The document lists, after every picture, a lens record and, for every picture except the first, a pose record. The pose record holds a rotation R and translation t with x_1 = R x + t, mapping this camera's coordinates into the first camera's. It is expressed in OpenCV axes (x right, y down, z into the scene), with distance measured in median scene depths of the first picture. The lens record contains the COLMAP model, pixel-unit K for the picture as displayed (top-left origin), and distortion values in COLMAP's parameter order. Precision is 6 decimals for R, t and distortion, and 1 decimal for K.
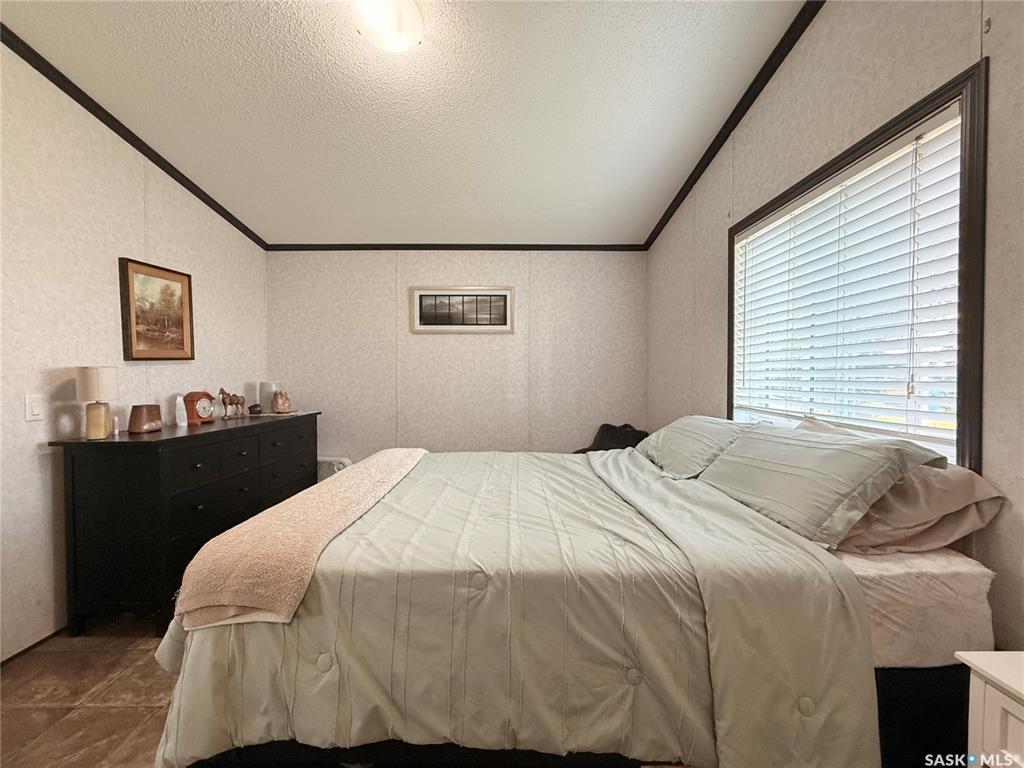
lens RADIAL K [[408.4, 0, 513.6], [0, 408.4, 383.3], [0, 0, 1]] dist [0.000780, 0.000414]
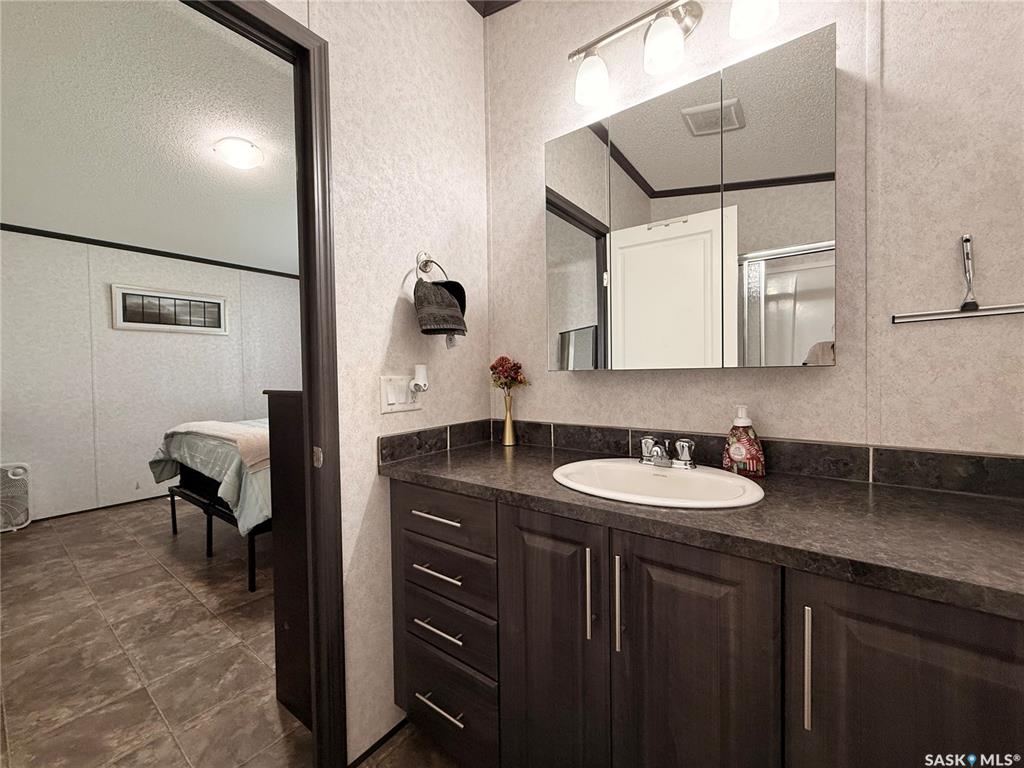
lens RADIAL K [[408.4, 0, 505.7], [0, 408.4, 382.7], [0, 0, 1]] dist [0.000780, 0.000414]
pose [[0.615807, -0.030958, 0.787289, -0.453551], [0.033166, 0.999361, 0.013355, 0.030120], [-0.787199, 0.017887, 0.616440, -0.400762]]
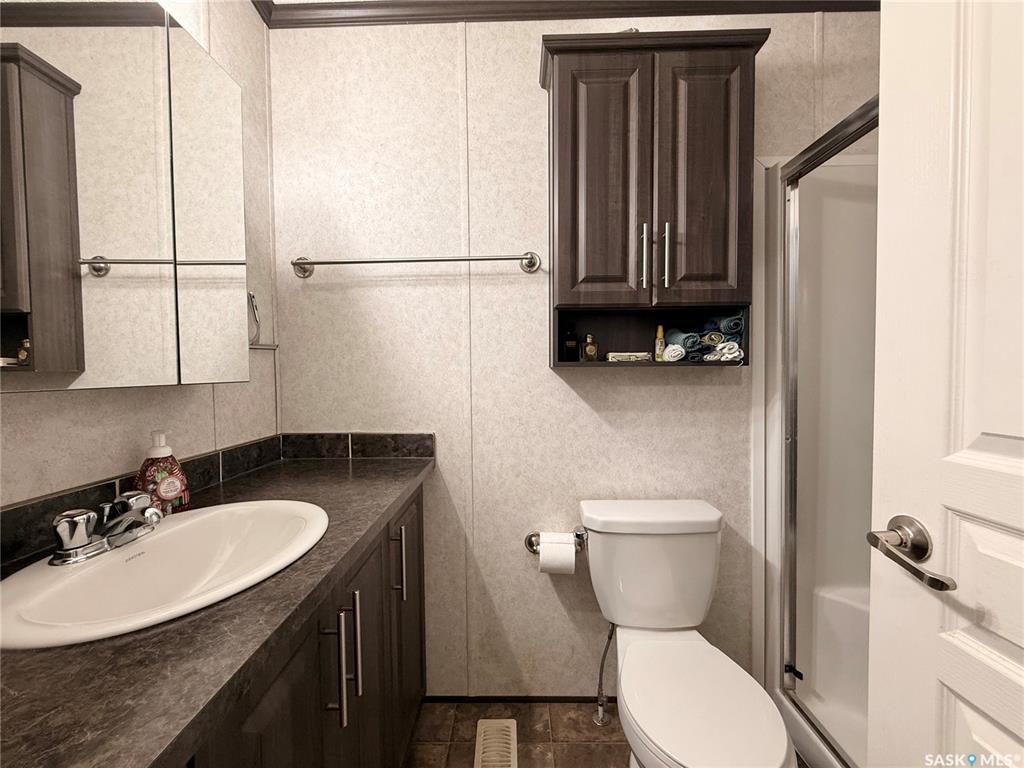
lens RADIAL K [[408.4, 0, 512.7], [0, 408.4, 384.4], [0, 0, 1]] dist [0.000780, 0.000414]
pose [[-0.999868, 0.007087, 0.014622, -0.321993], [0.007855, 0.998554, 0.053172, 0.017459], [-0.014224, 0.053280, -0.998478, -0.110132]]
